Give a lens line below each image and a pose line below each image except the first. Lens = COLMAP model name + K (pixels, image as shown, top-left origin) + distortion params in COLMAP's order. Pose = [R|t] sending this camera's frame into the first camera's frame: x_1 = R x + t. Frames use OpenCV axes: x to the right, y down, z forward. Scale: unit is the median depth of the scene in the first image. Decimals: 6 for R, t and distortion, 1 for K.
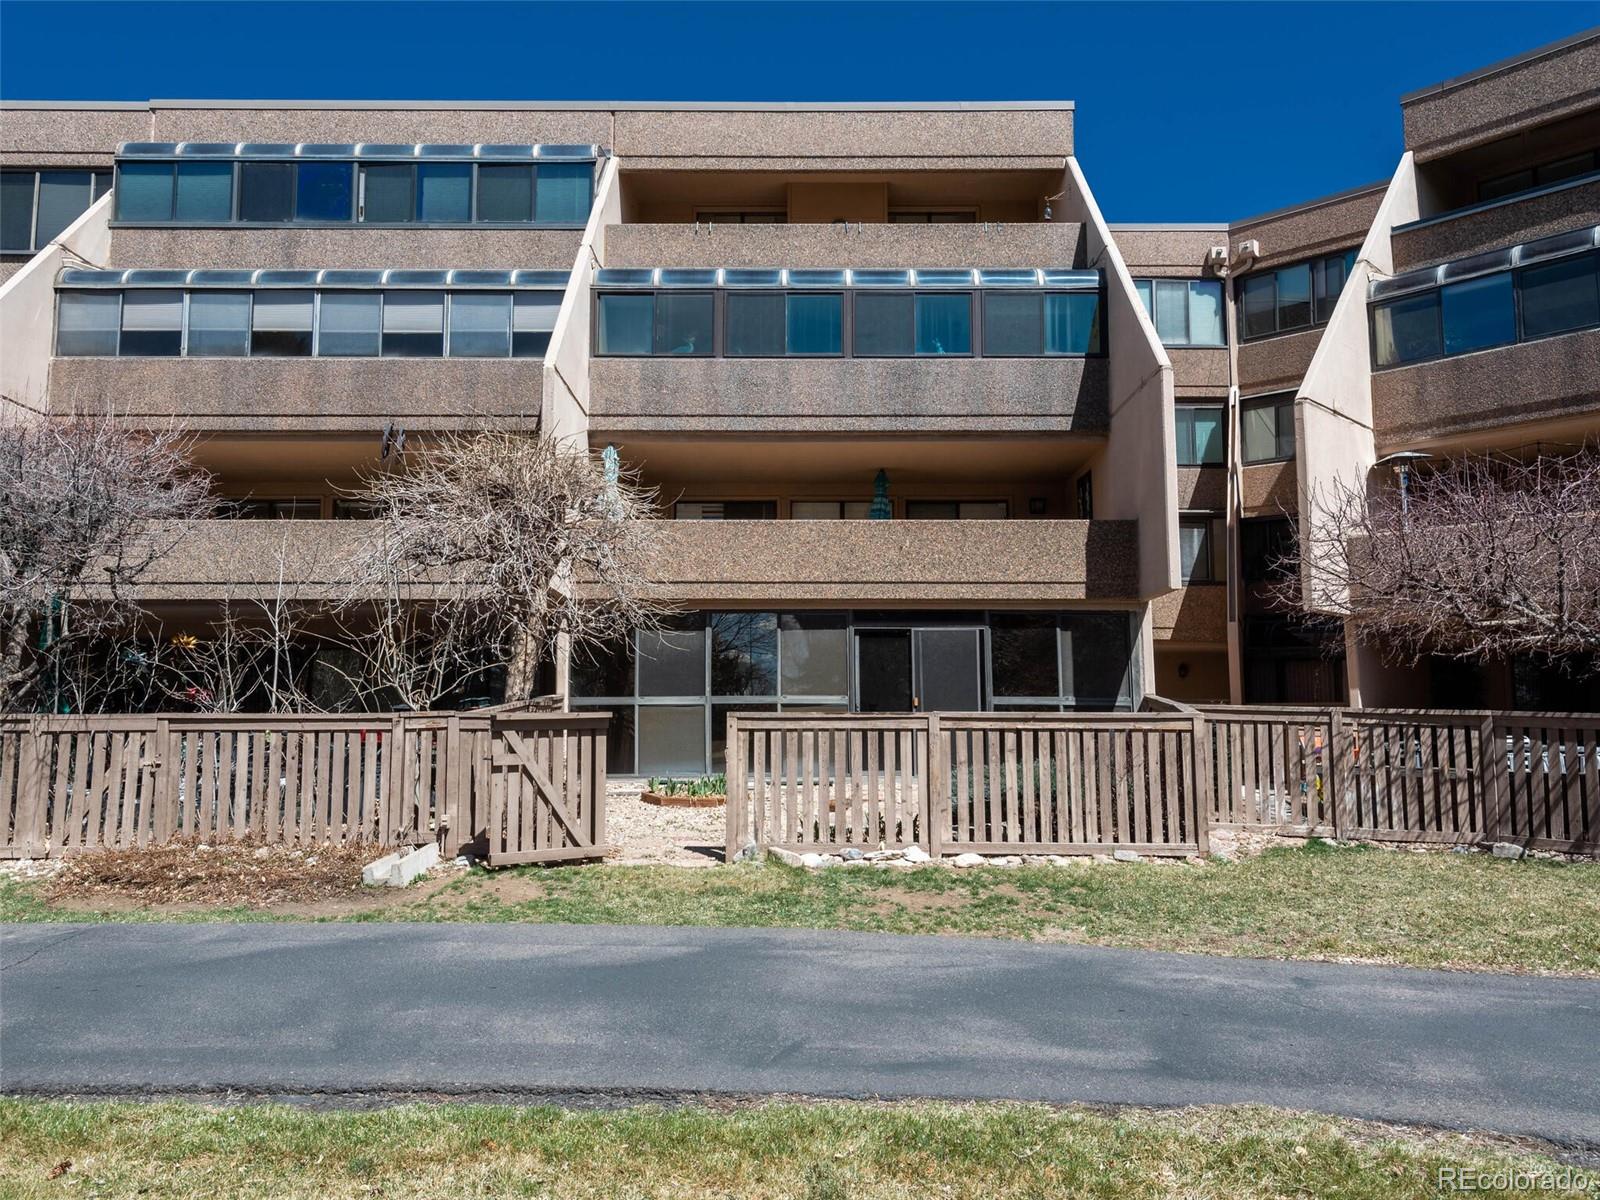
lens RADIAL K [[1163.0, 0, 799.4], [0, 1163.0, 600.8], [0, 0, 1]] dist [0.033322, -0.017543]
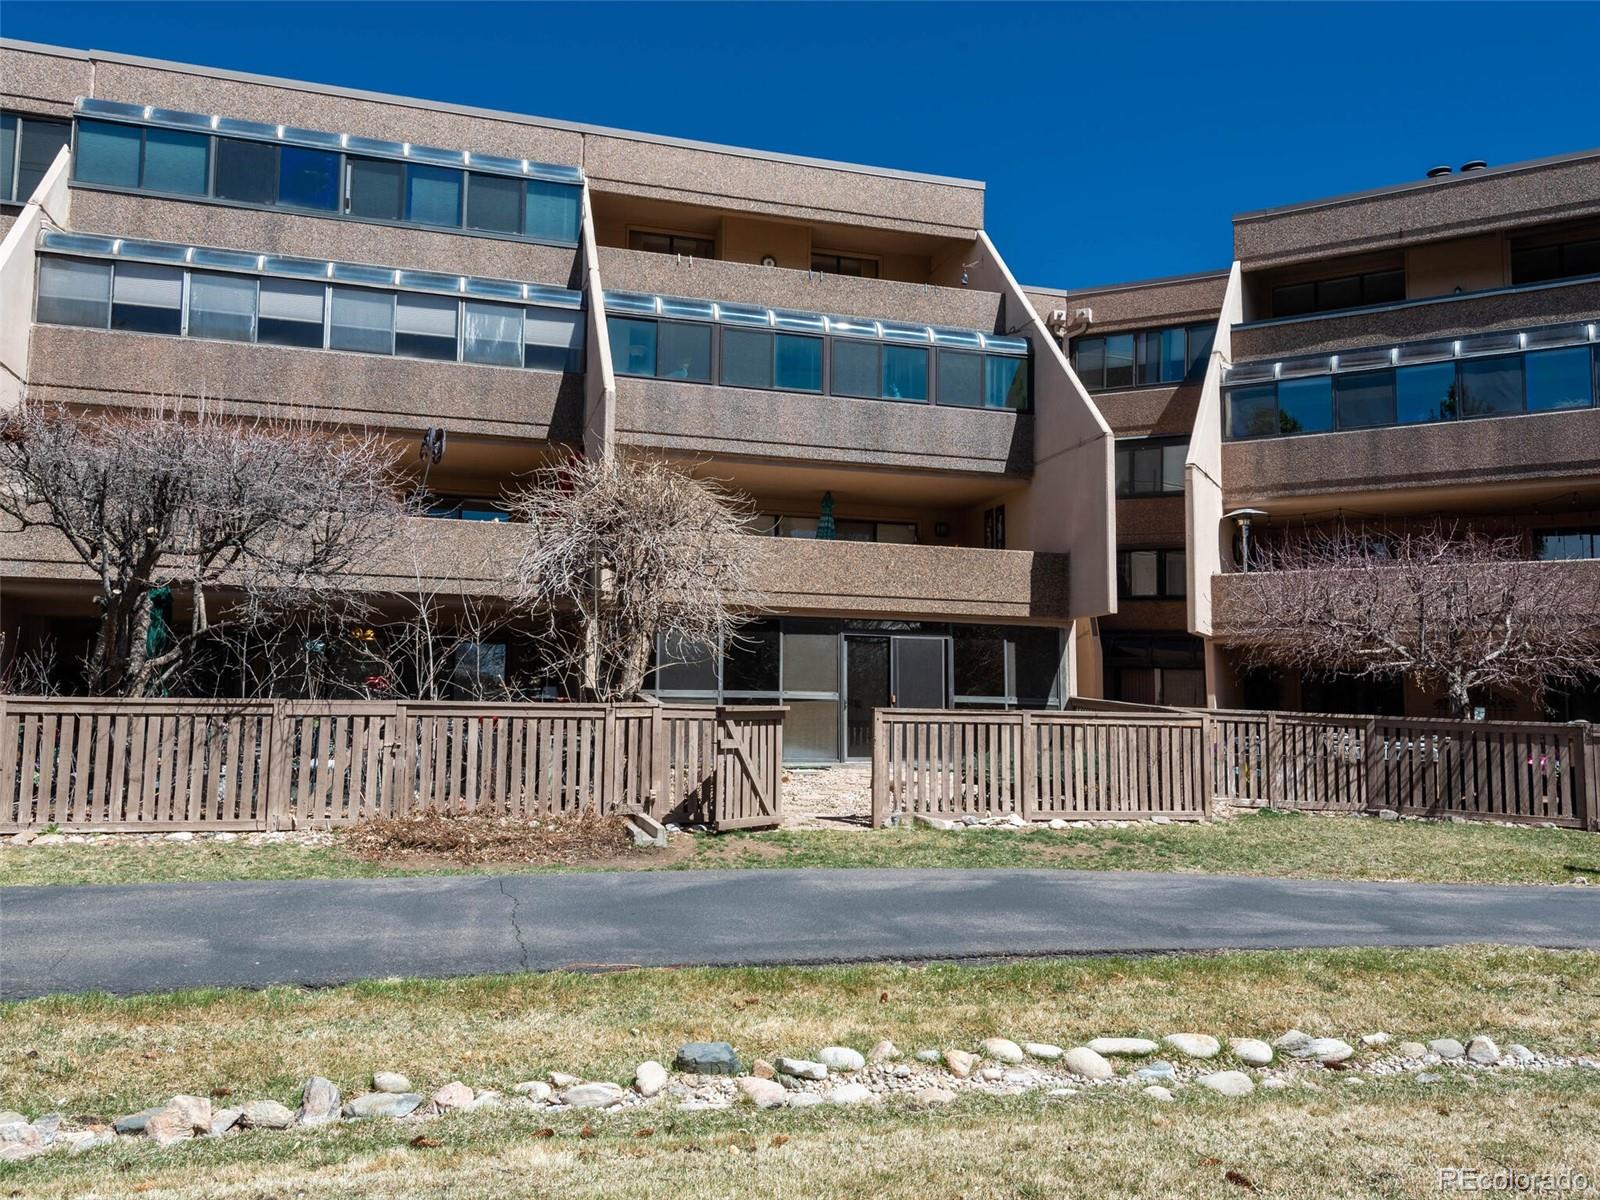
lens RADIAL K [[1191.9, 0, 802.3], [0, 1191.9, 601.1], [0, 0, 1]] dist [0.049698, -0.021900]
pose [[0.963133, 0.040073, 0.266024, -0.285593], [-0.042725, 0.999078, 0.004187, -0.011892], [-0.265611, -0.015399, 0.963957, -0.122780]]
